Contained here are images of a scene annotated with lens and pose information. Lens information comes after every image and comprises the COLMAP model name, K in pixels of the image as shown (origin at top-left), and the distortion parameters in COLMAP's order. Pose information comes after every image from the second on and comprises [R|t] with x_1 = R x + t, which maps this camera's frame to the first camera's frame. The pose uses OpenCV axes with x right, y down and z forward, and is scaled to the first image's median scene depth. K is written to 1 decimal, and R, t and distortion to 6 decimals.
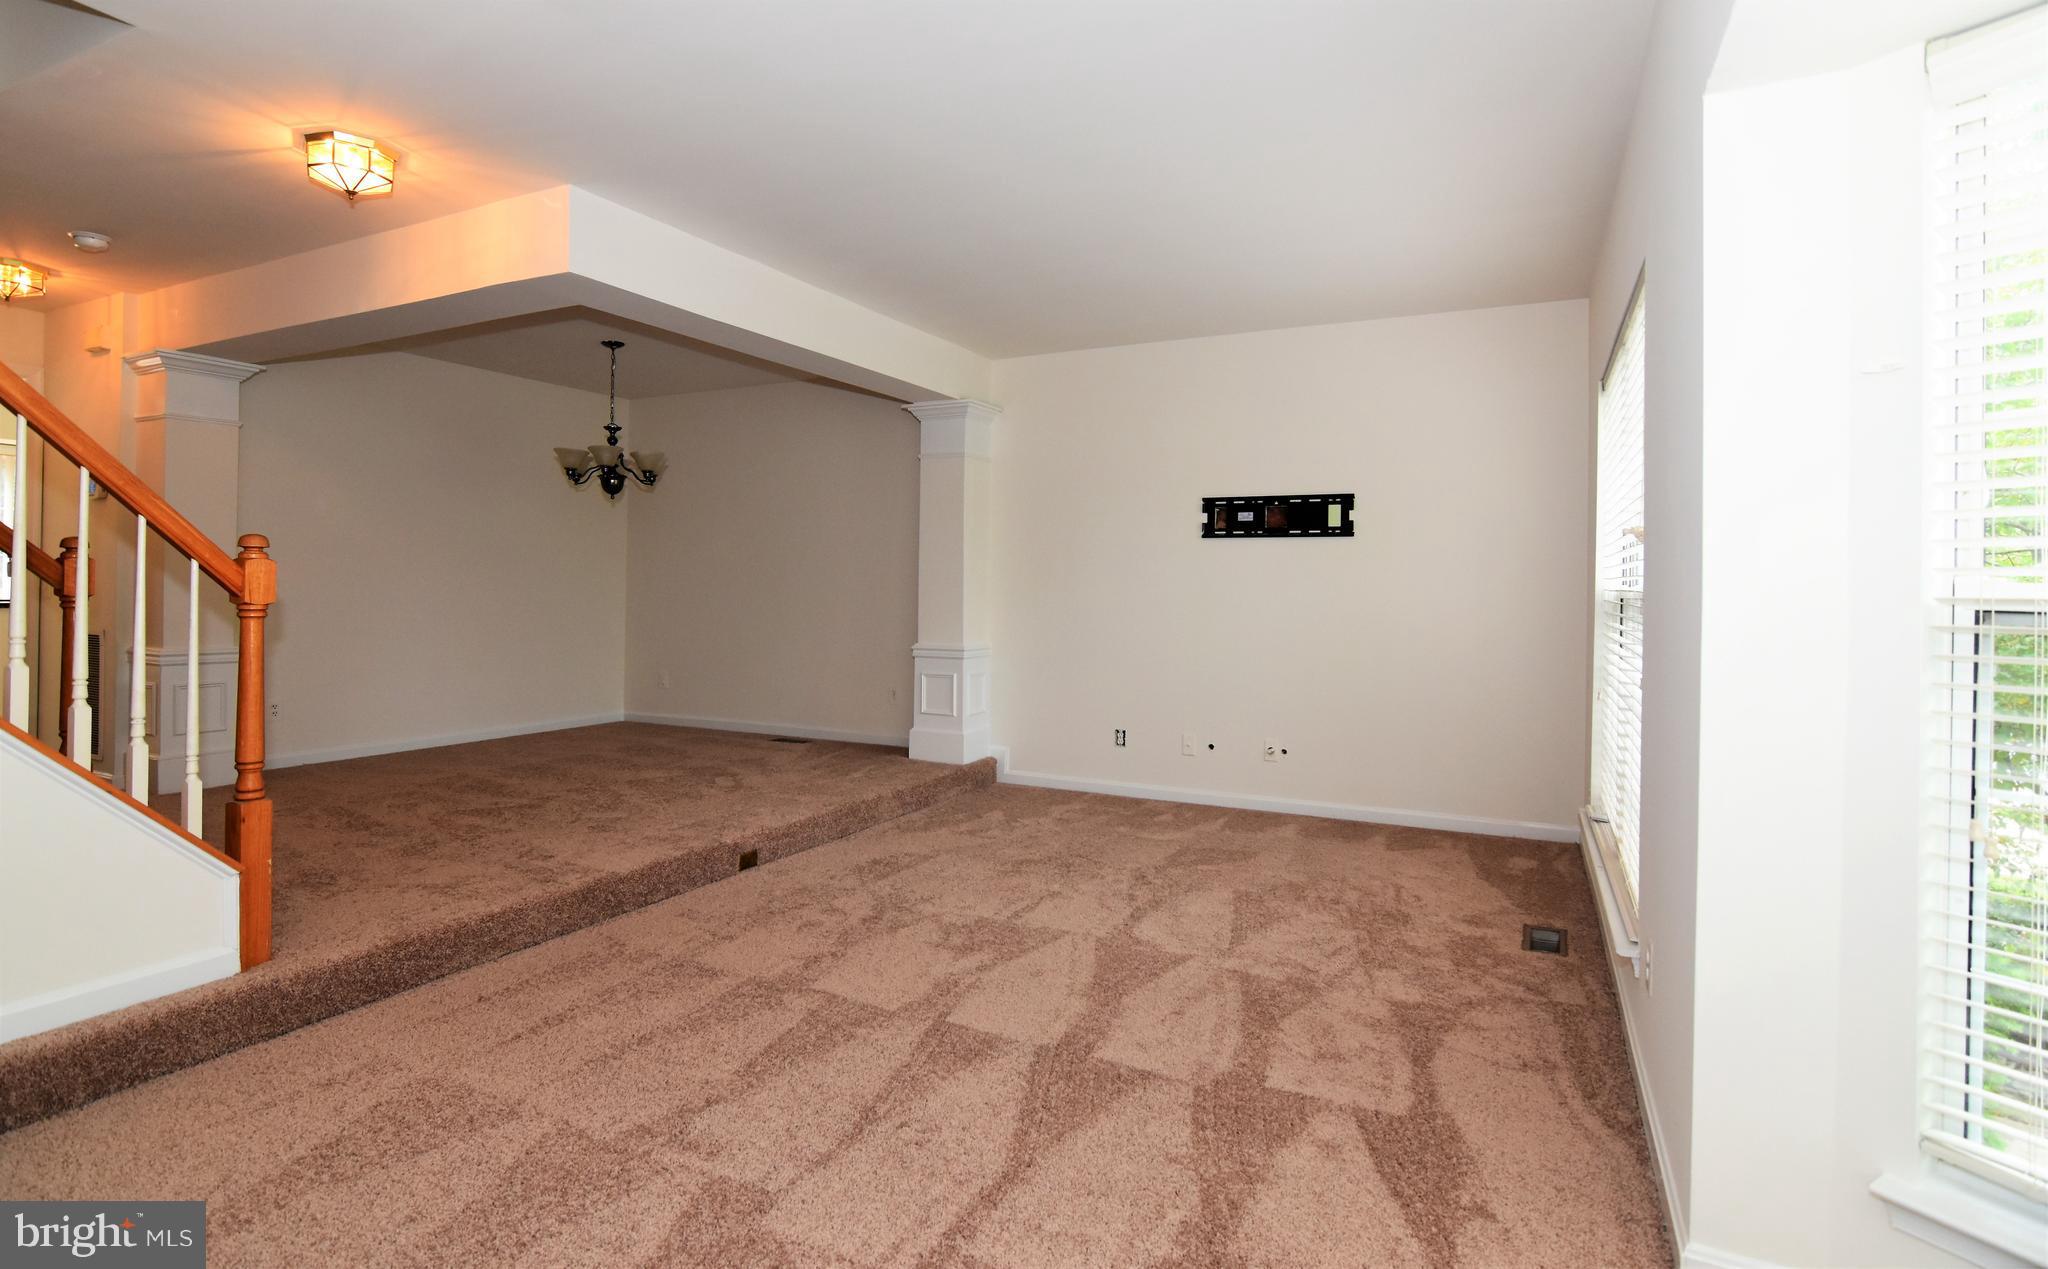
lens RADIAL K [[1016.0, 0, 1024.0], [0, 1016.0, 634.5], [0, 0, 1]] dist [0.000861, 0.000087]
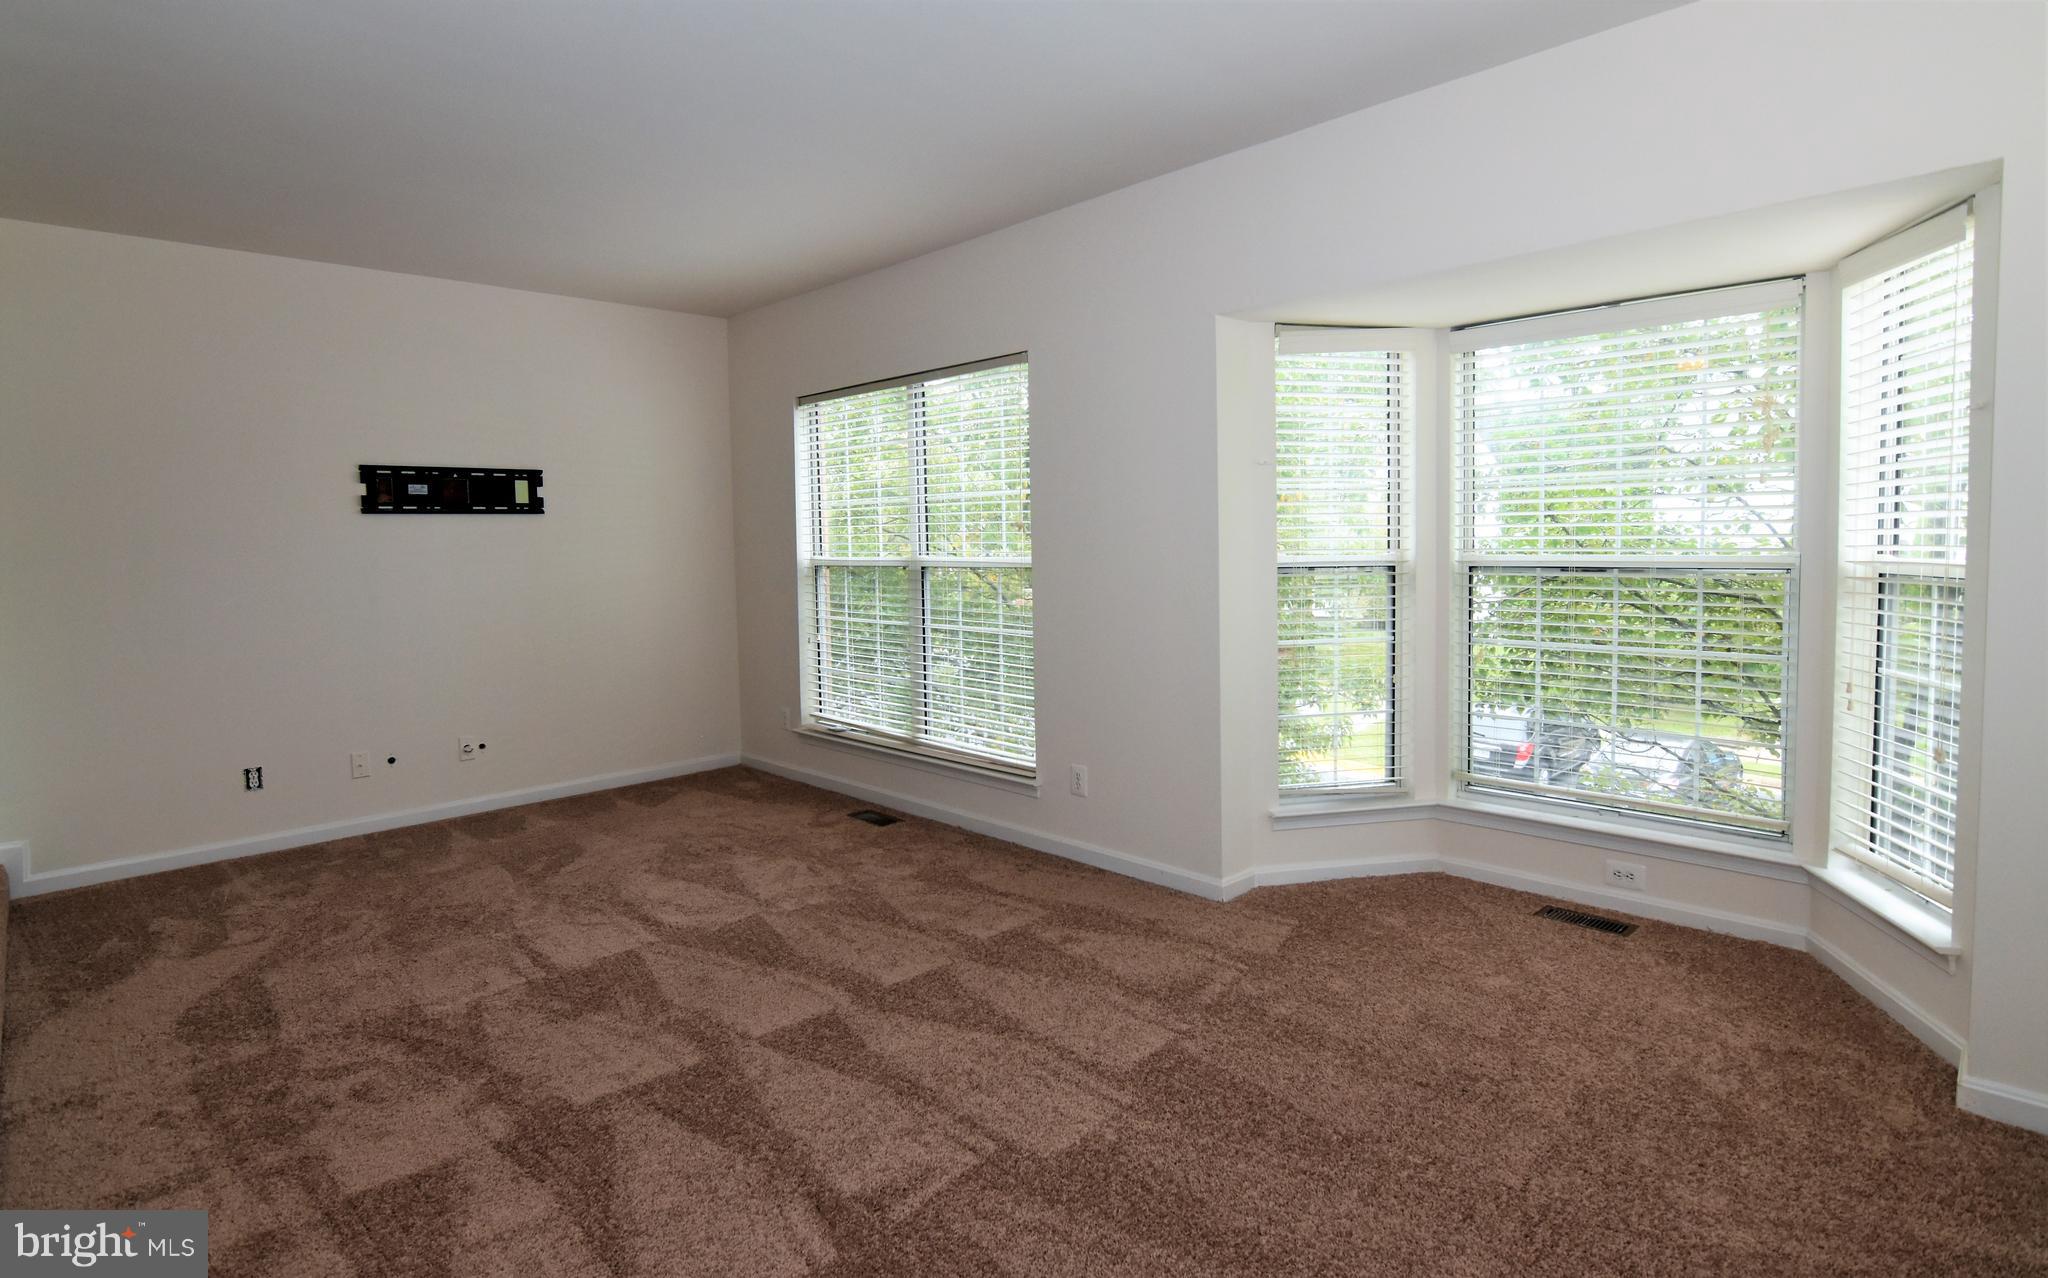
lens RADIAL K [[1029.7, 0, 1024.0], [0, 1029.7, 639.0], [0, 0, 1]] dist [-0.001776, -0.000249]
pose [[0.329106, -0.112124, 0.937613, -0.469757], [0.069894, 0.993094, 0.094226, -0.036971], [-0.941703, 0.034523, 0.334670, 0.228562]]
